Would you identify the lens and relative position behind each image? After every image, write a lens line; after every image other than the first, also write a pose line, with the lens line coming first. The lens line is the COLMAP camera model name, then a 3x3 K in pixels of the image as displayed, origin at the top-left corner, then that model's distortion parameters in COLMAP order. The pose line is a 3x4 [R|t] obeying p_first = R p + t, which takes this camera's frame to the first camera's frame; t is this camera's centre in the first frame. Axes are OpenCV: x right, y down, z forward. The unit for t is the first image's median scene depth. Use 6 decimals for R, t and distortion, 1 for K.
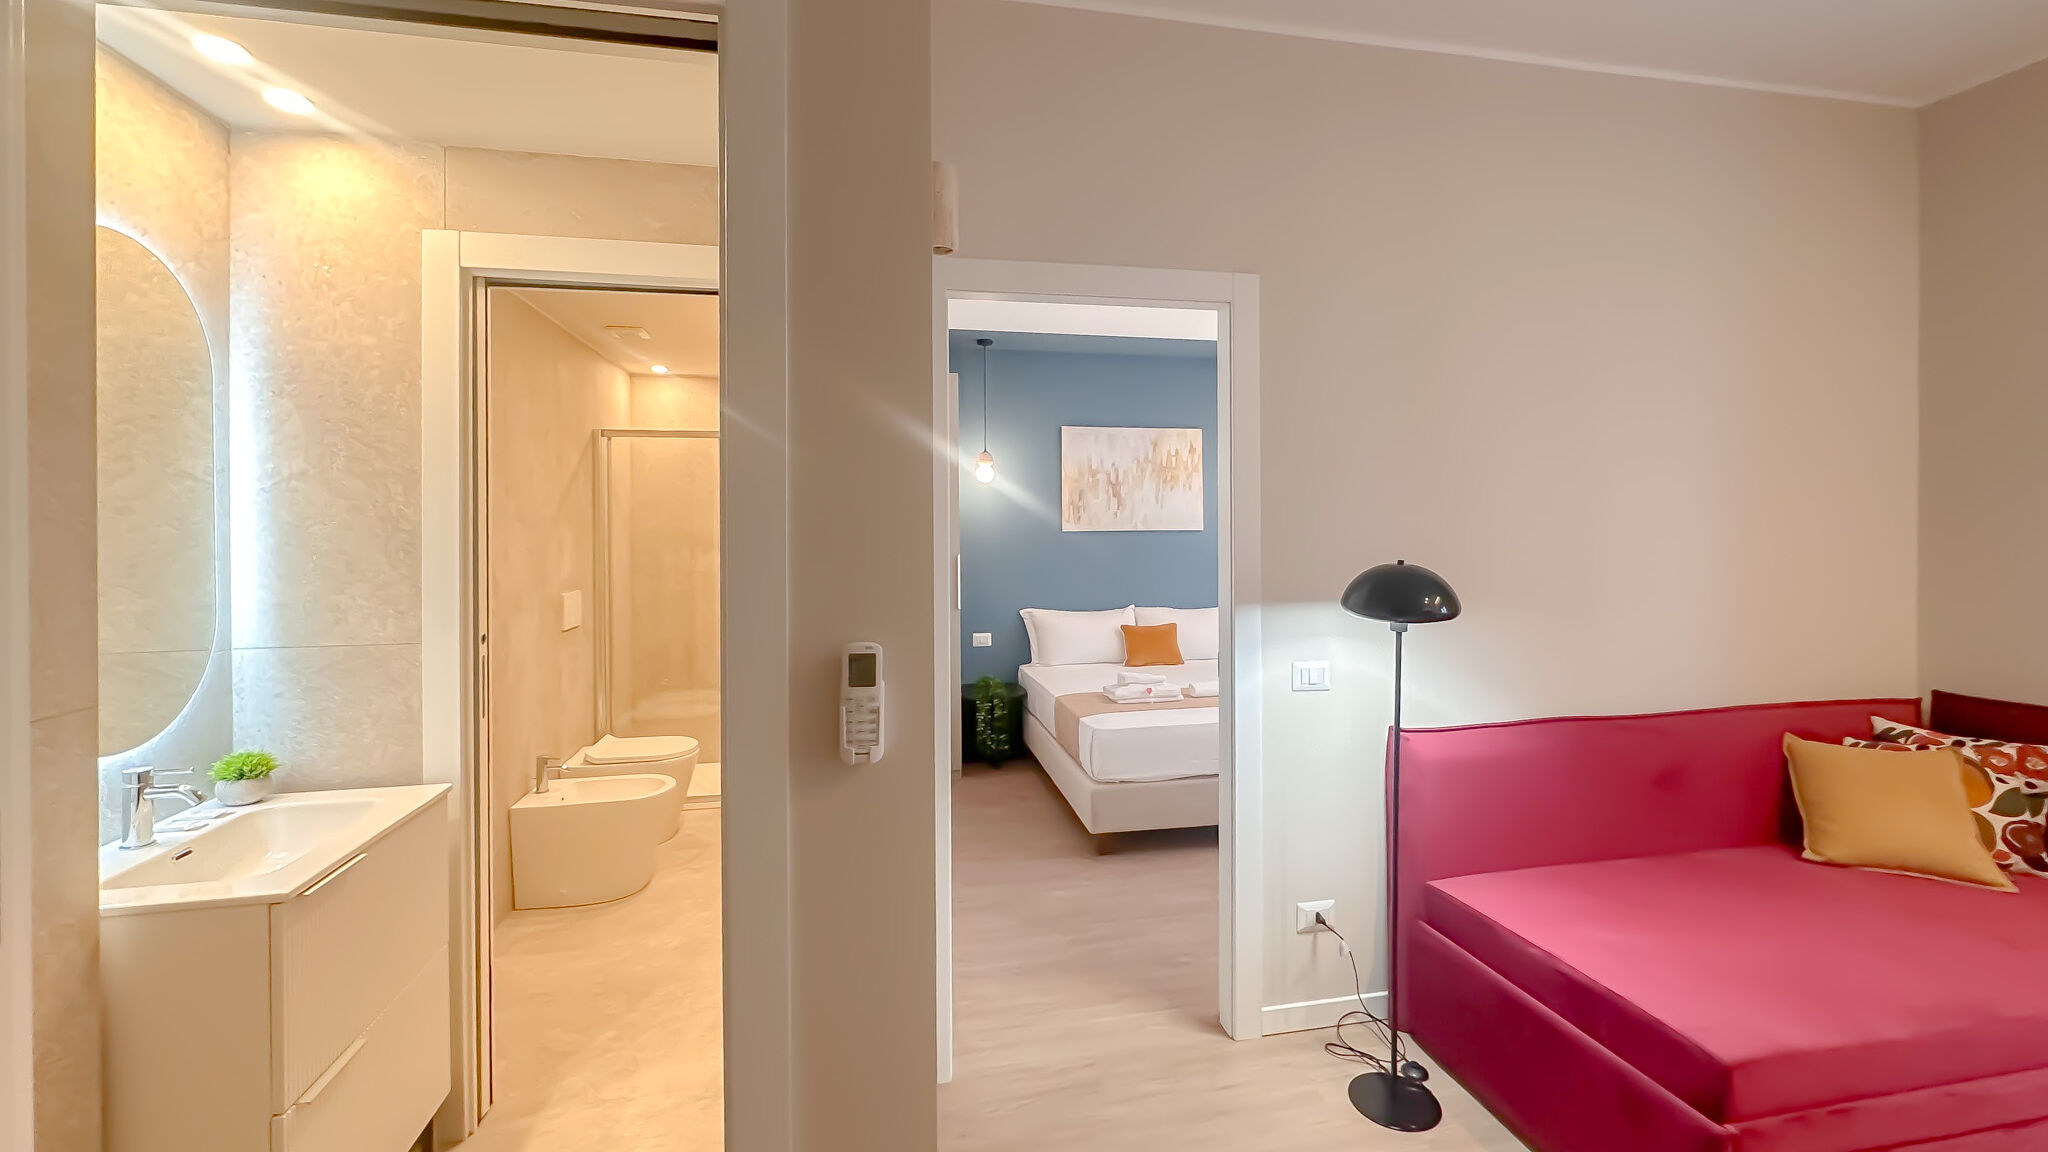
lens RADIAL K [[831.0, 0, 1032.3], [0, 831.0, 533.8], [0, 0, 1]] dist [-0.005963, 0.002166]
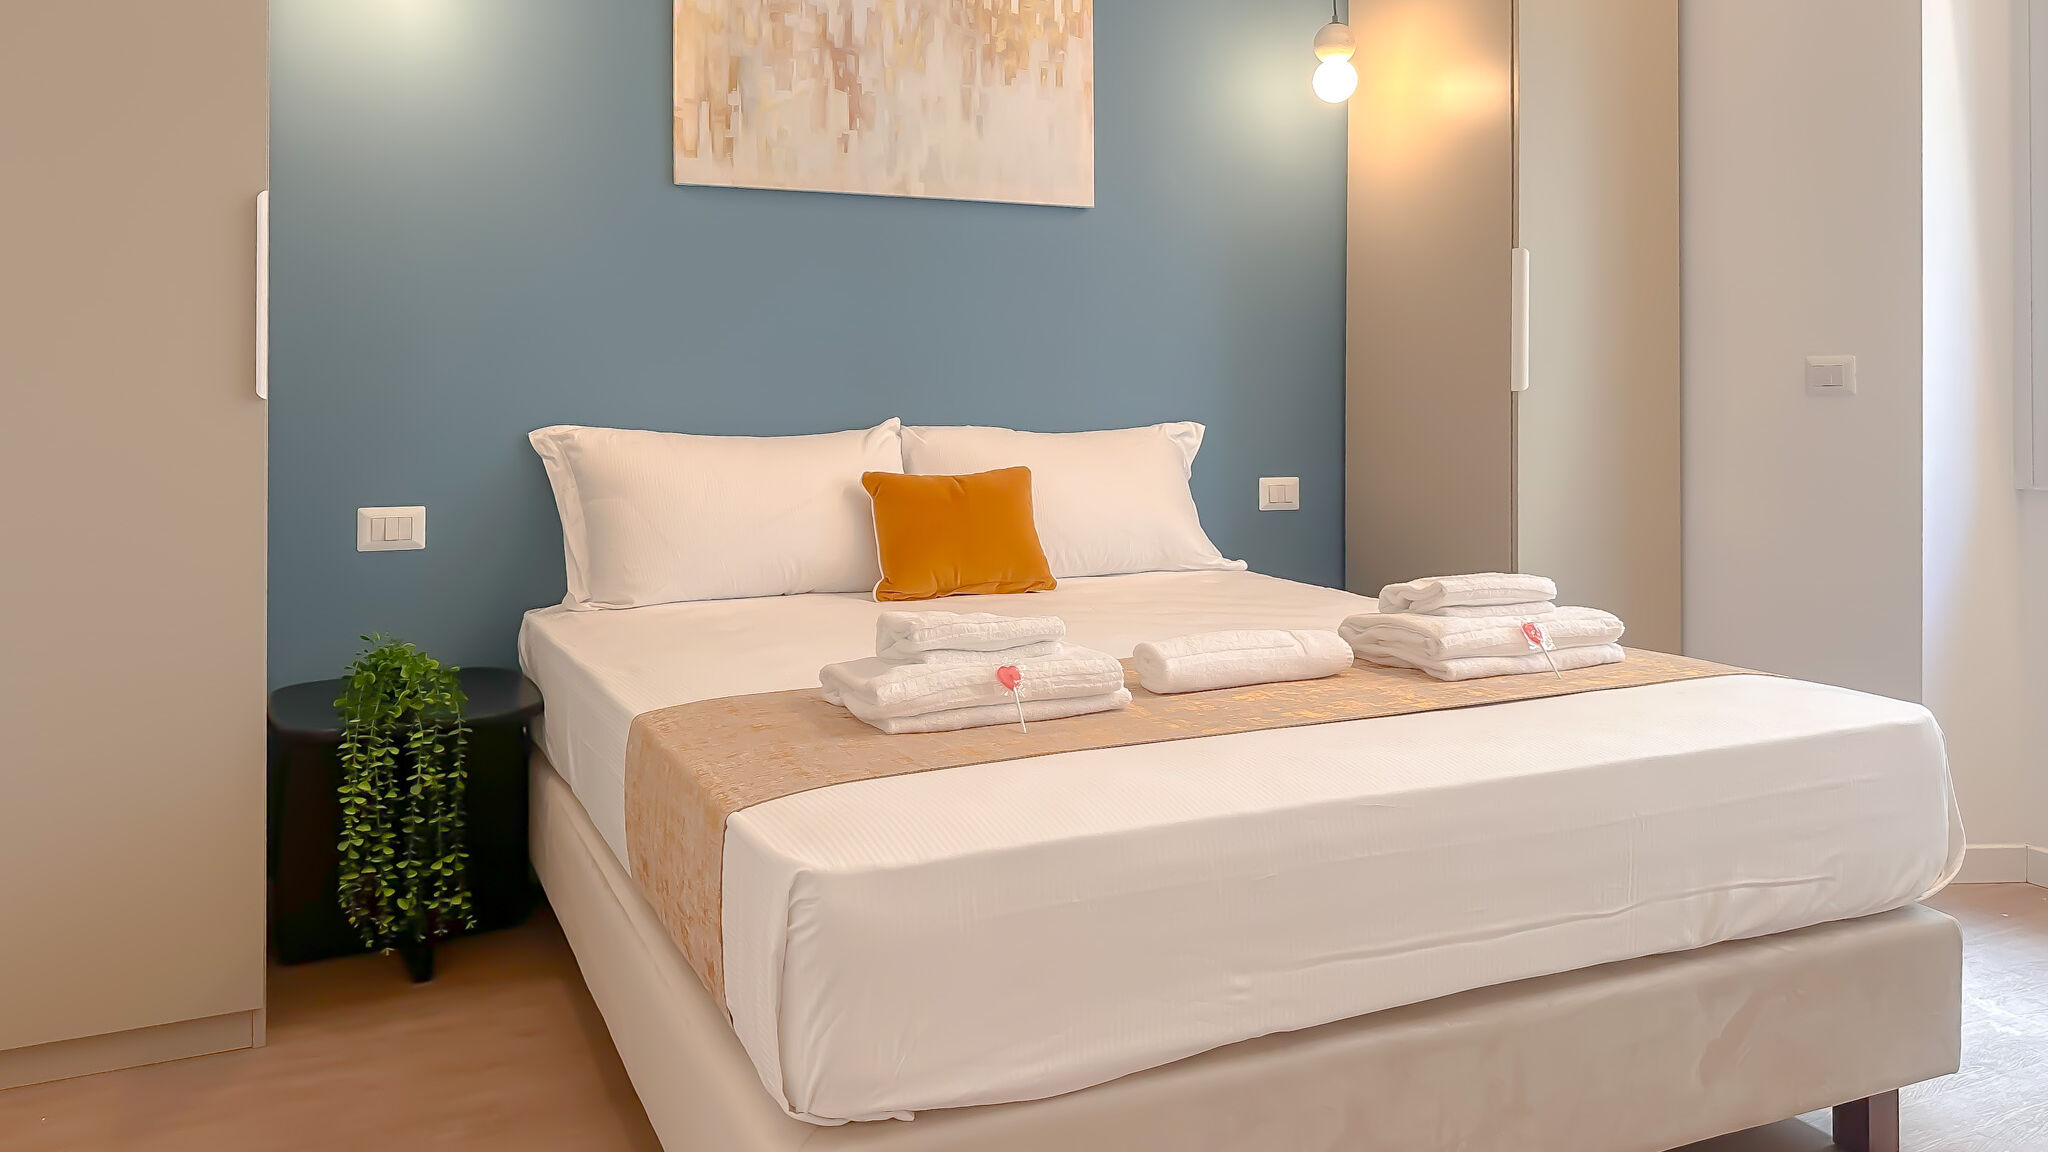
lens RADIAL K [[1510.2, 0, 1008.8], [0, 1510.2, 400.3], [0, 0, 1]] dist [0.079194, -0.094118]
pose [[0.971472, 0.006229, 0.237074, 0.023793], [-0.007224, 0.999968, 0.003330, 0.078872], [-0.237046, -0.004947, 0.971486, 0.421645]]
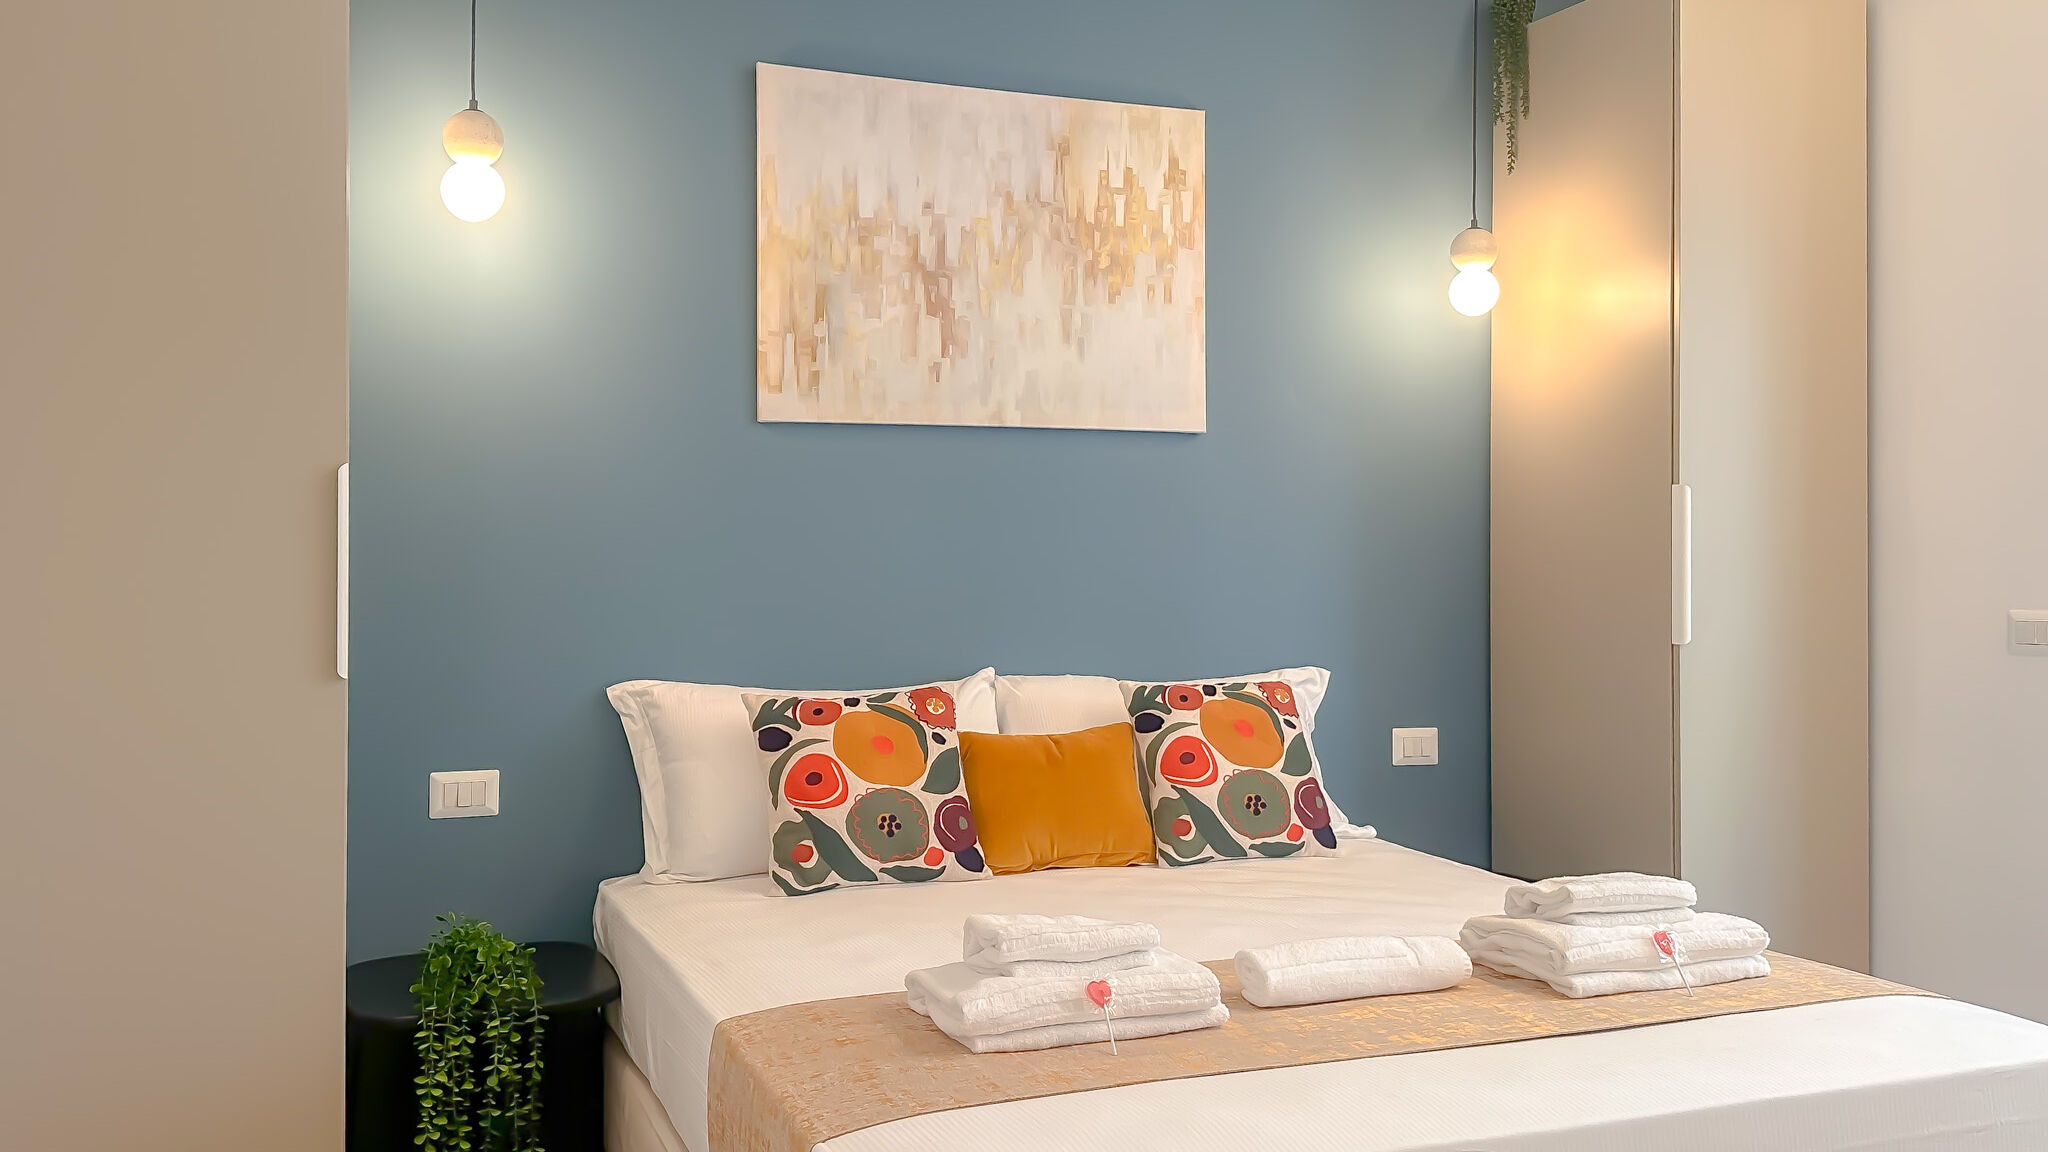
lens RADIAL K [[1775.9, 0, 1014.1], [0, 1775.9, 529.9], [0, 0, 1]] dist [0.154442, -0.182311]
pose [[0.984792, 0.009429, 0.173480, 0.016495], [-0.007698, 0.999914, -0.010649, 0.043526], [-0.173565, 0.009151, 0.984780, 0.364839]]
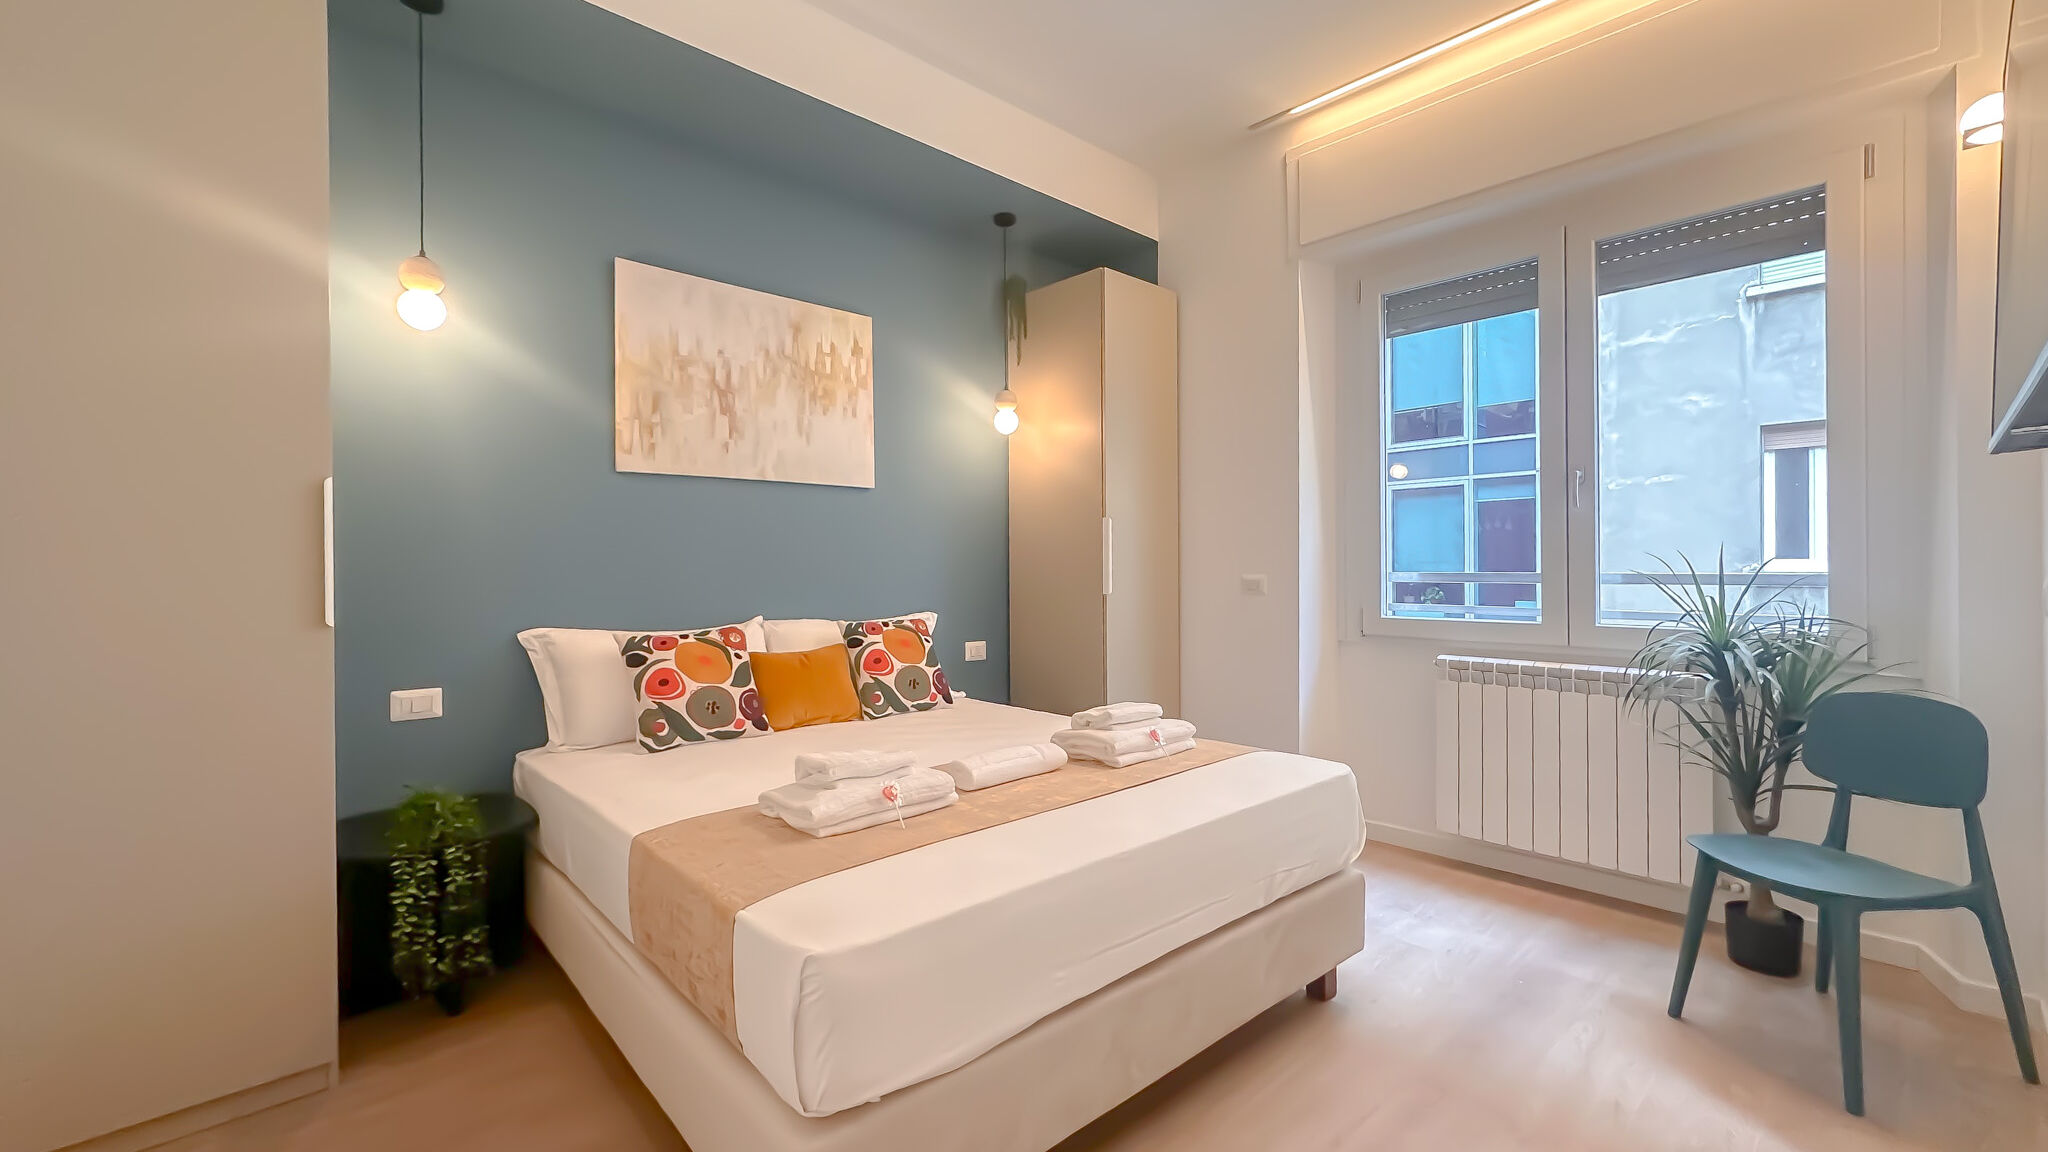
lens RADIAL K [[831.0, 0, 1010.3], [0, 831.0, 567.0], [0, 0, 1]] dist [-0.005963, 0.002166]
pose [[0.861968, 0.000494, 0.506962, -0.012426], [0.004316, 0.999956, -0.008312, 0.061249], [-0.506944, 0.009352, 0.861928, 0.468389]]
